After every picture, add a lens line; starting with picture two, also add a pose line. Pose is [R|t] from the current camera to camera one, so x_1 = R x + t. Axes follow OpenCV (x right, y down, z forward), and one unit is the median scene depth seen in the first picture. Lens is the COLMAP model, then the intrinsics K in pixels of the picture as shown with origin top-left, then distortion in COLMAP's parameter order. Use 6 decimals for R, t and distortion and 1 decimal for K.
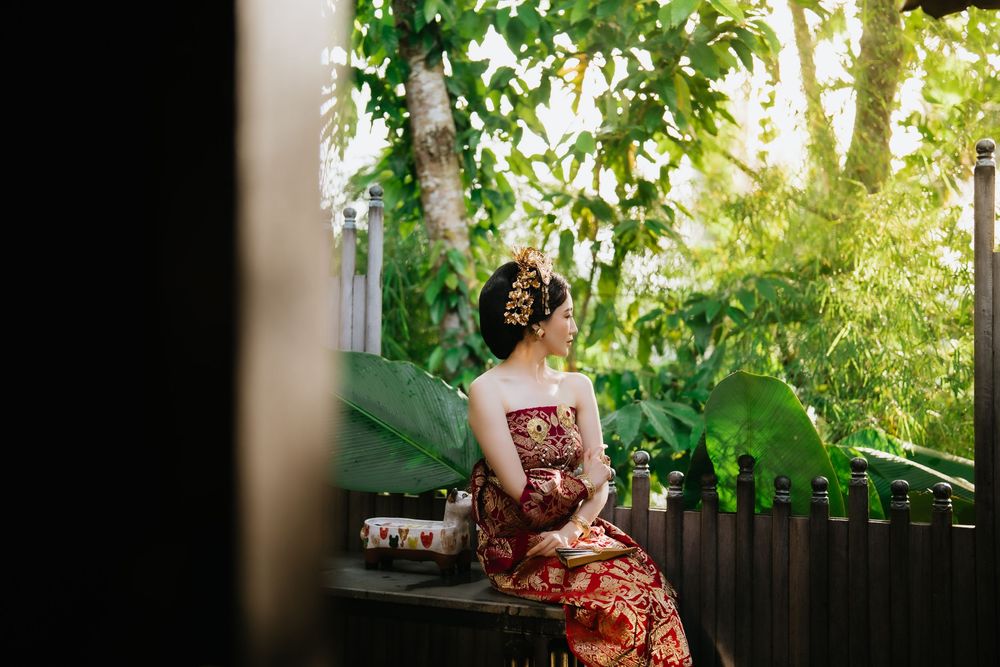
lens RADIAL K [[1446.2, 0, 500.0], [0, 1446.2, 333.5], [0, 0, 1]] dist [-0.022402, 0.049432]
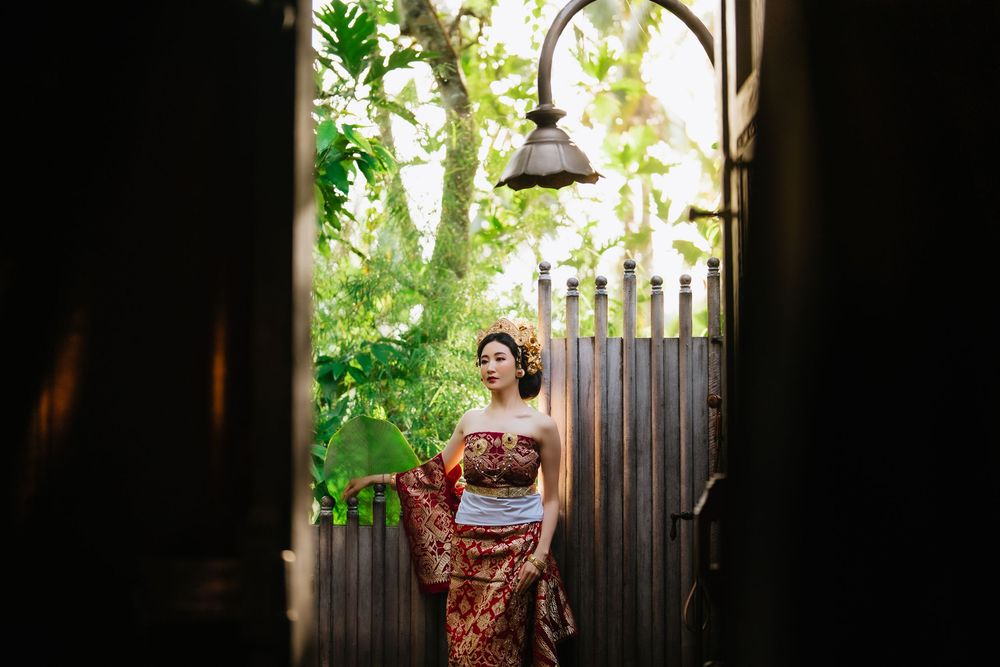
lens RADIAL K [[1446.2, 0, 500.0], [0, 1446.2, 333.5], [0, 0, 1]] dist [-0.022402, 0.049432]
pose [[0.954890, 0.009548, 0.296807, -0.090900], [-0.001547, 0.999629, -0.027181, -0.013932], [-0.296956, 0.025496, 0.954551, -0.241394]]
